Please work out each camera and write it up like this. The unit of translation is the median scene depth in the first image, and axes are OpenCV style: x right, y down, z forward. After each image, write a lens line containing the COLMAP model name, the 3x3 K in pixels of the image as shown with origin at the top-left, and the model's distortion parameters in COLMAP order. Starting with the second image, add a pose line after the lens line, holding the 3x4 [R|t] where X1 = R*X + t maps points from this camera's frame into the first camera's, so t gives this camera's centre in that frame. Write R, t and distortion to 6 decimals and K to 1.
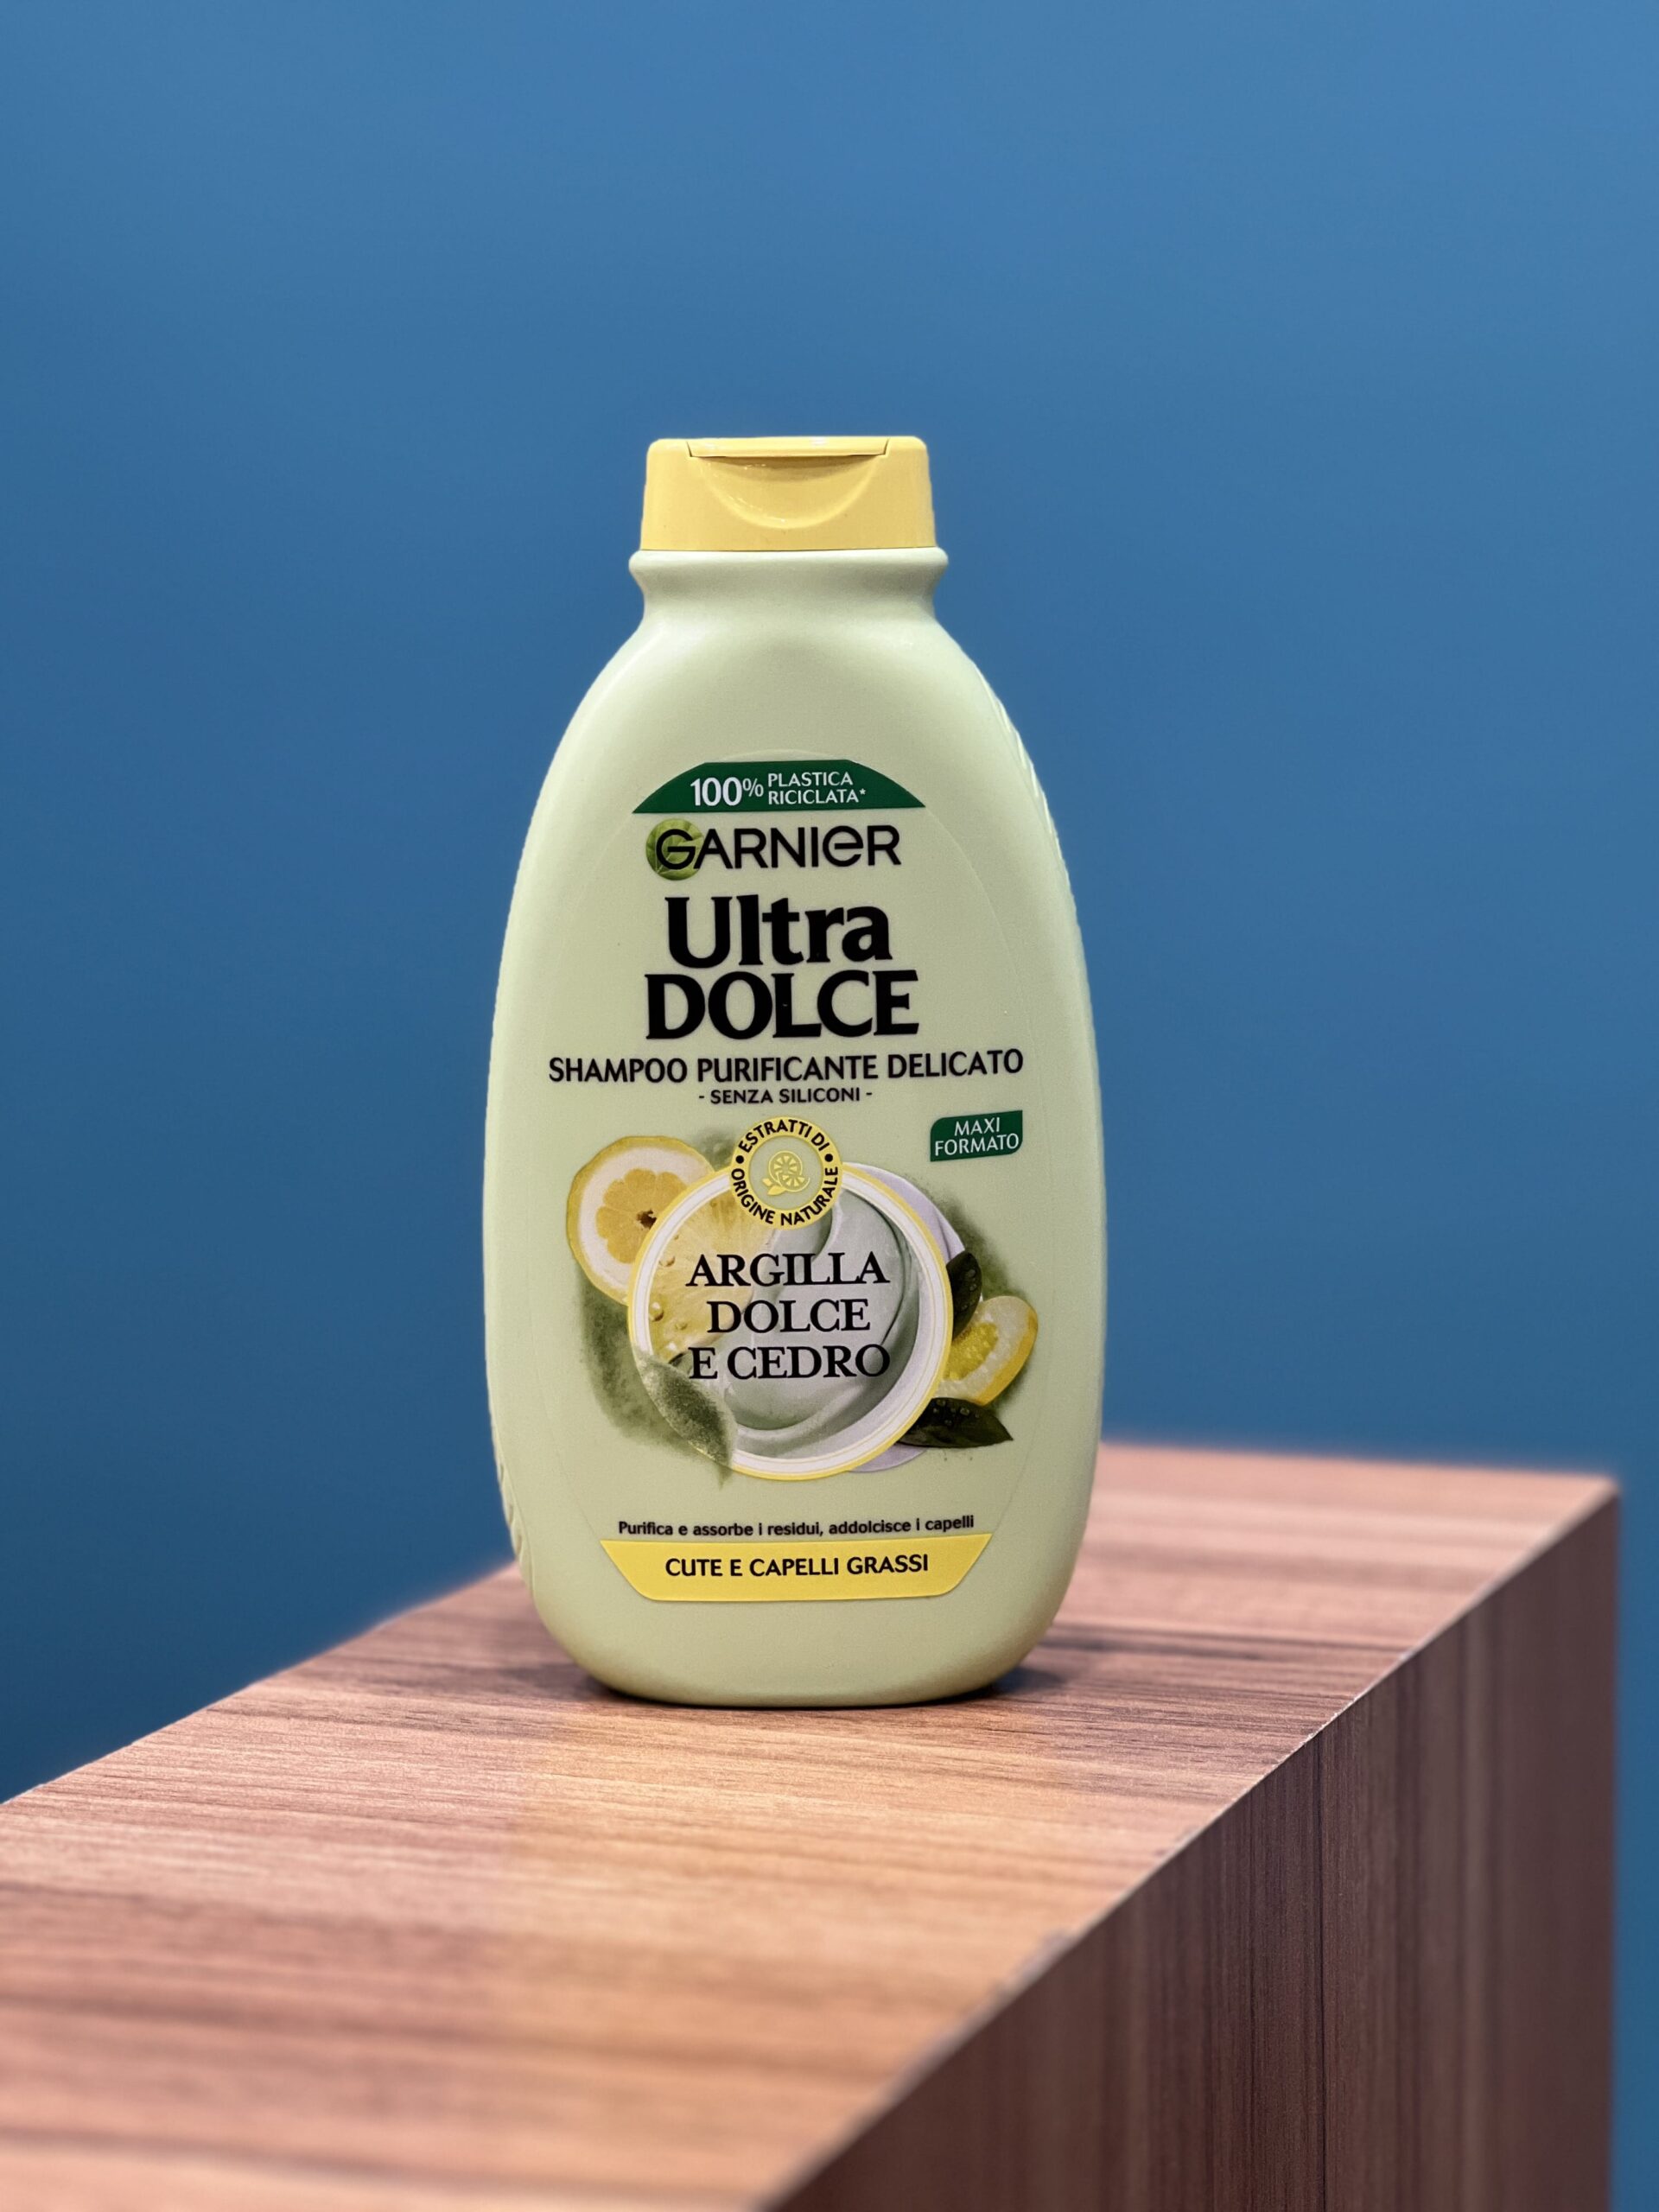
lens RADIAL K [[5000.5, 0, 831.1], [0, 5000.5, 1156.9], [0, 0, 1]] dist [-0.120443, 5.612839]
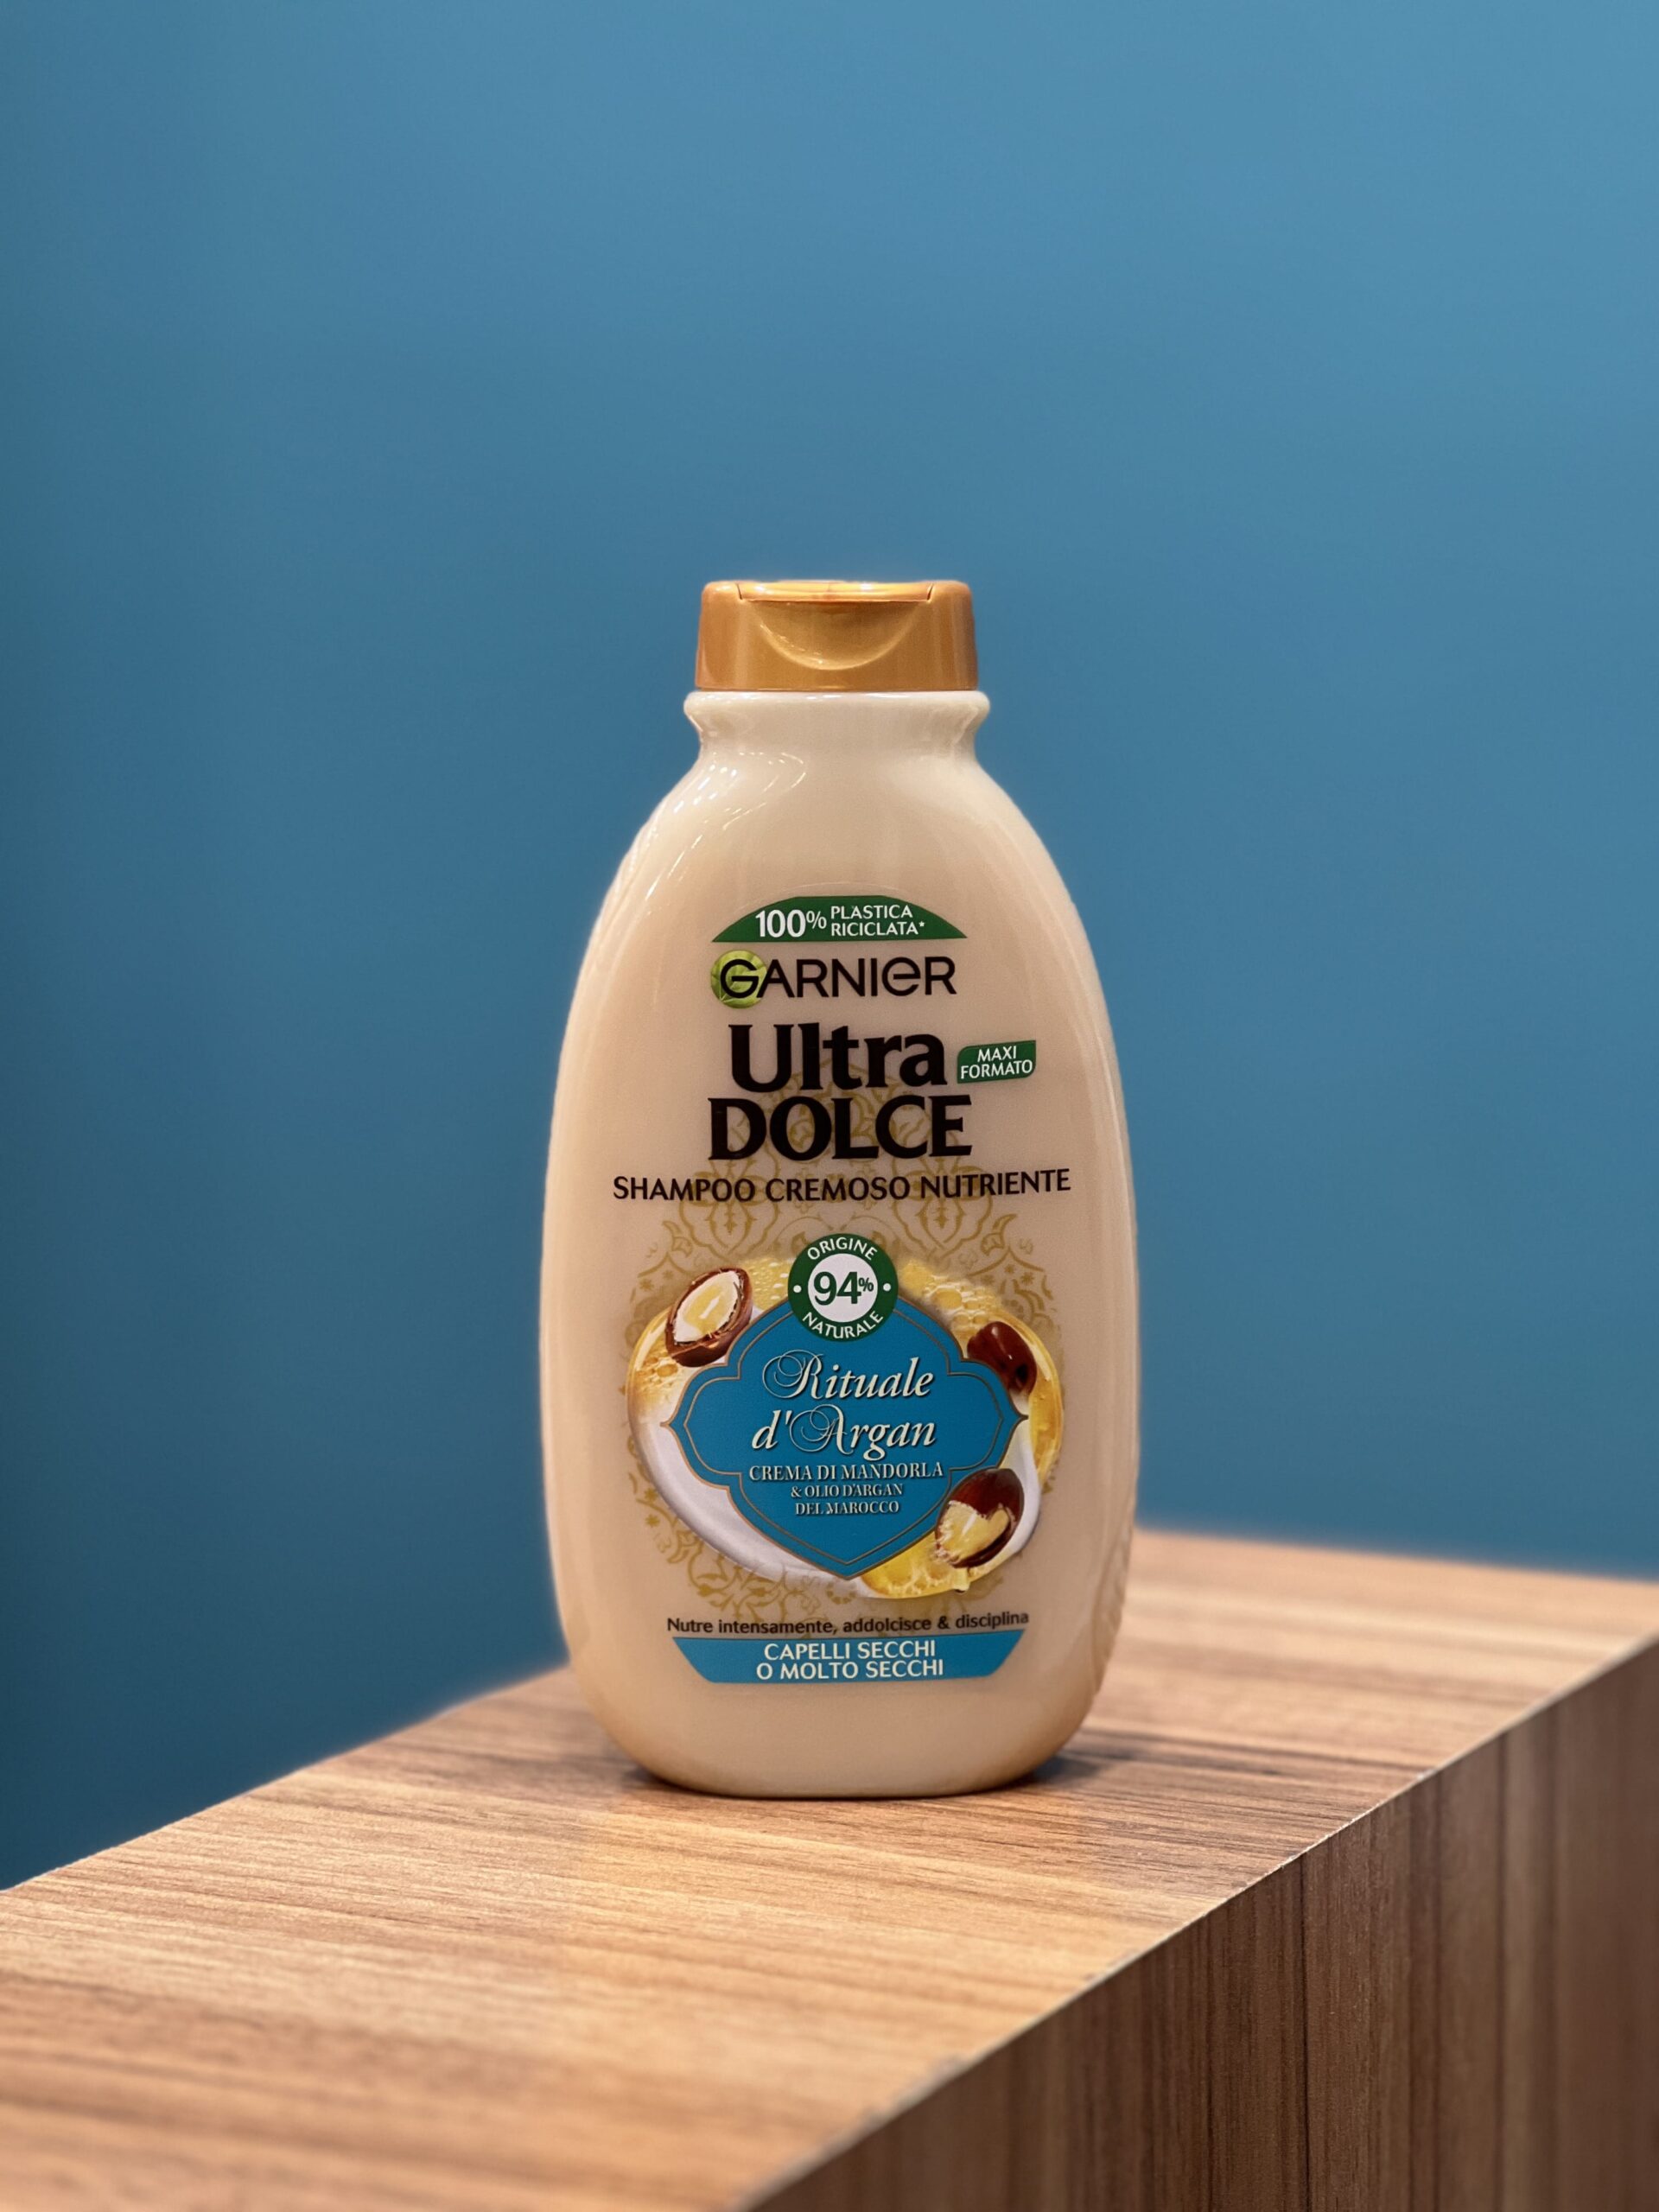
lens RADIAL K [[4982.7, 0, 829.5], [0, 4982.7, 1106.0], [0, 0, 1]] dist [0.244718, -0.780268]
pose [[0.993111, 0.016020, -0.116075, 0.124425], [-0.016864, 0.999838, -0.006297, -0.031243], [0.115955, 0.008211, 0.993220, -0.031074]]
